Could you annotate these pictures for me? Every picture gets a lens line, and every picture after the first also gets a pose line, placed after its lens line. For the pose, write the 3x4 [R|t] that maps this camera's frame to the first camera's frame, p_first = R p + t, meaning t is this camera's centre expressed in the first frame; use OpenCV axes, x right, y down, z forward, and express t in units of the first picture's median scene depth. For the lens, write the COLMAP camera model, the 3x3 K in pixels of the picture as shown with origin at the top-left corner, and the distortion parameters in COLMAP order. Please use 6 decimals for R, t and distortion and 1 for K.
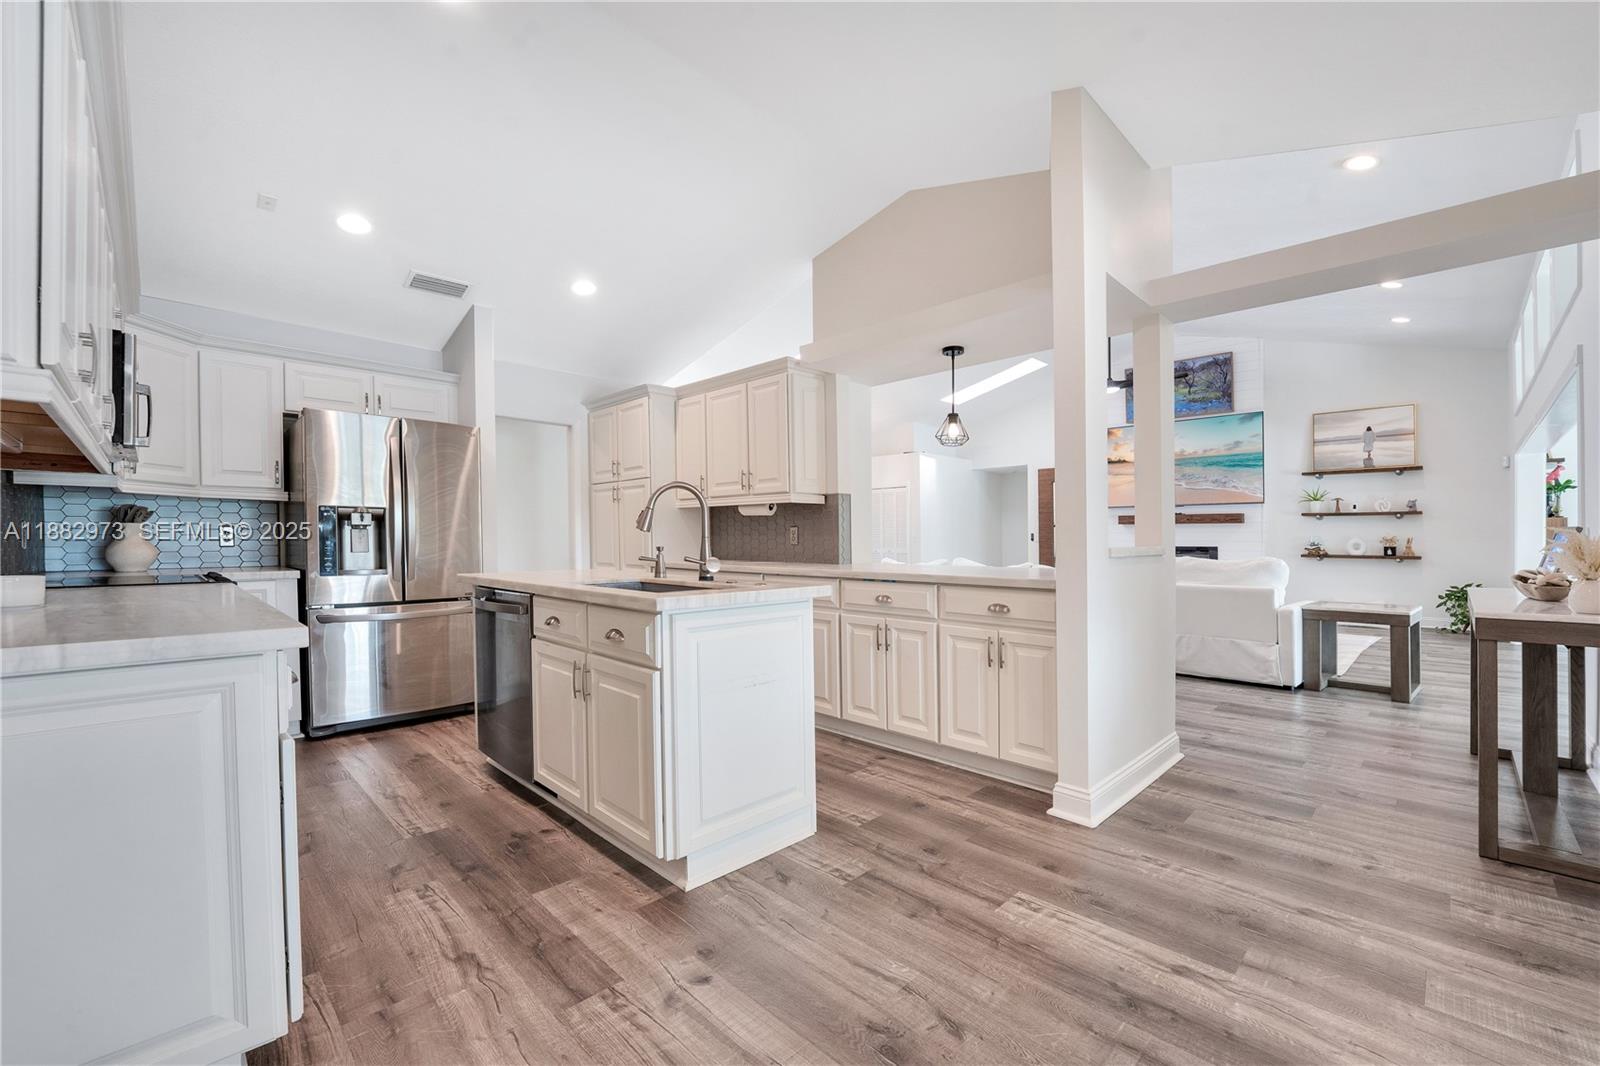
lens RADIAL K [[644.1, 0, 800.0], [0, 644.1, 533.0], [0, 0, 1]] dist [-0.018939, -0.000053]
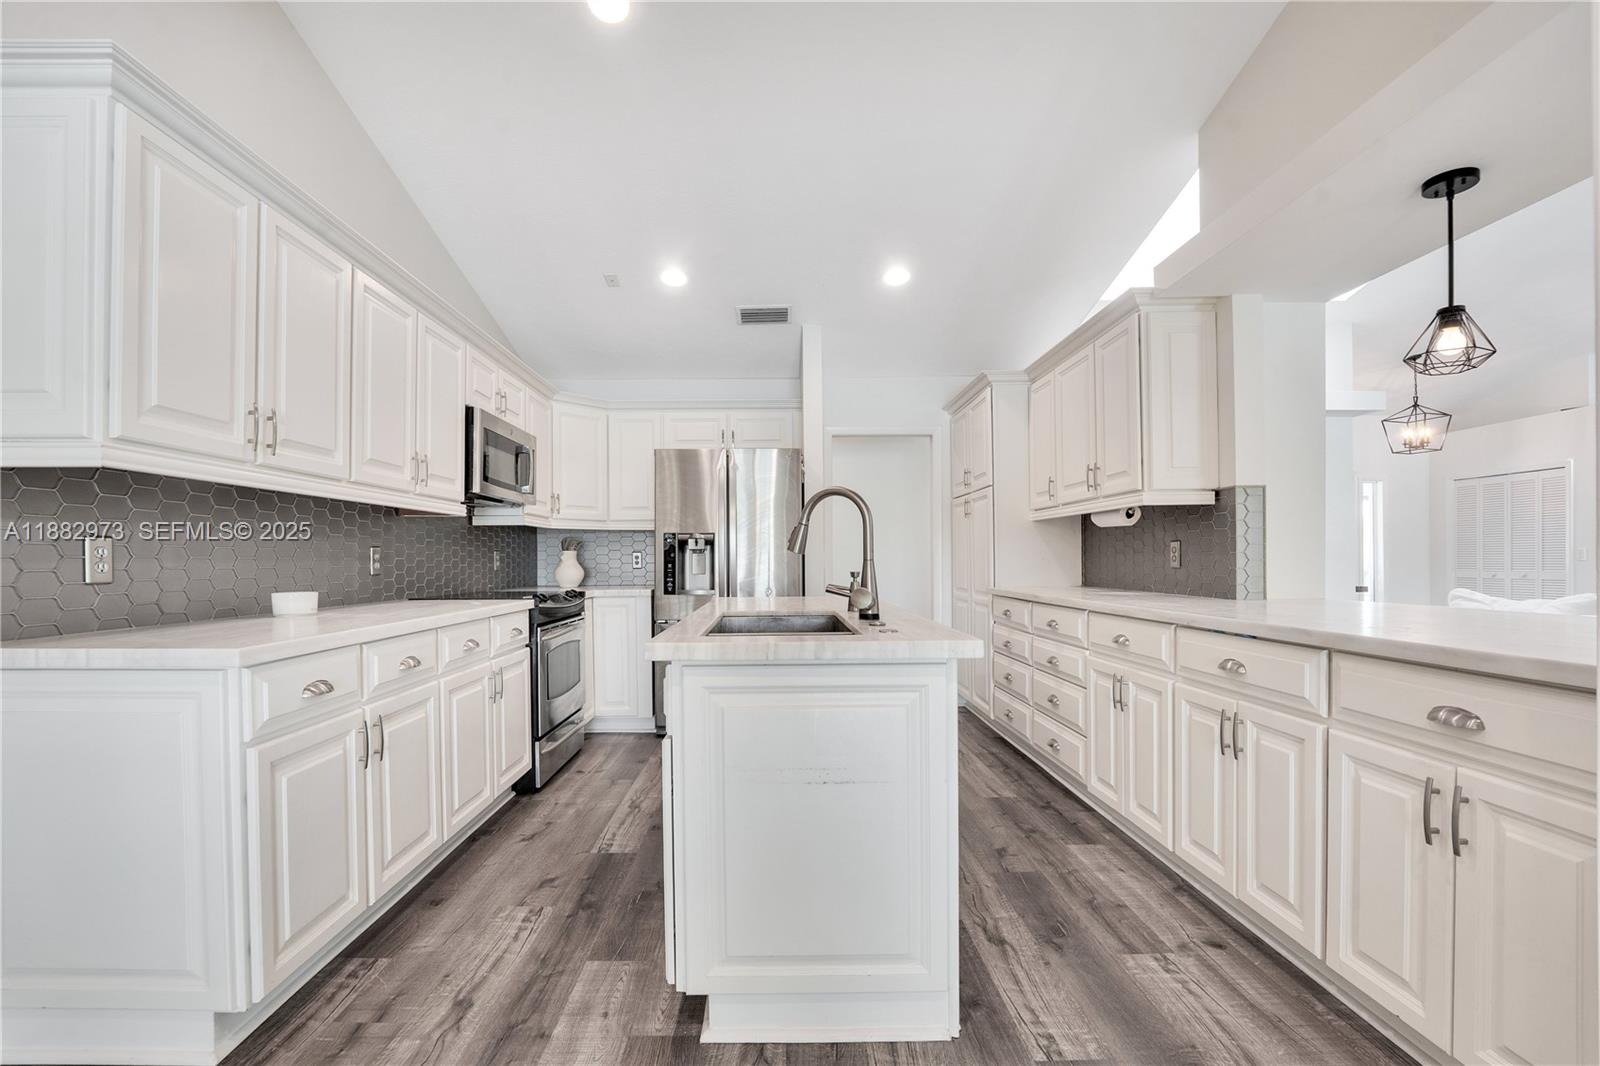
lens RADIAL K [[663.7, 0, 792.8], [0, 663.7, 562.5], [0, 0, 1]] dist [-0.021074, 0.000179]
pose [[0.718831, -0.002855, -0.695179, 0.272204], [0.013151, 0.999868, 0.009492, 0.001094], [0.695060, -0.015965, 0.718774, 0.344571]]
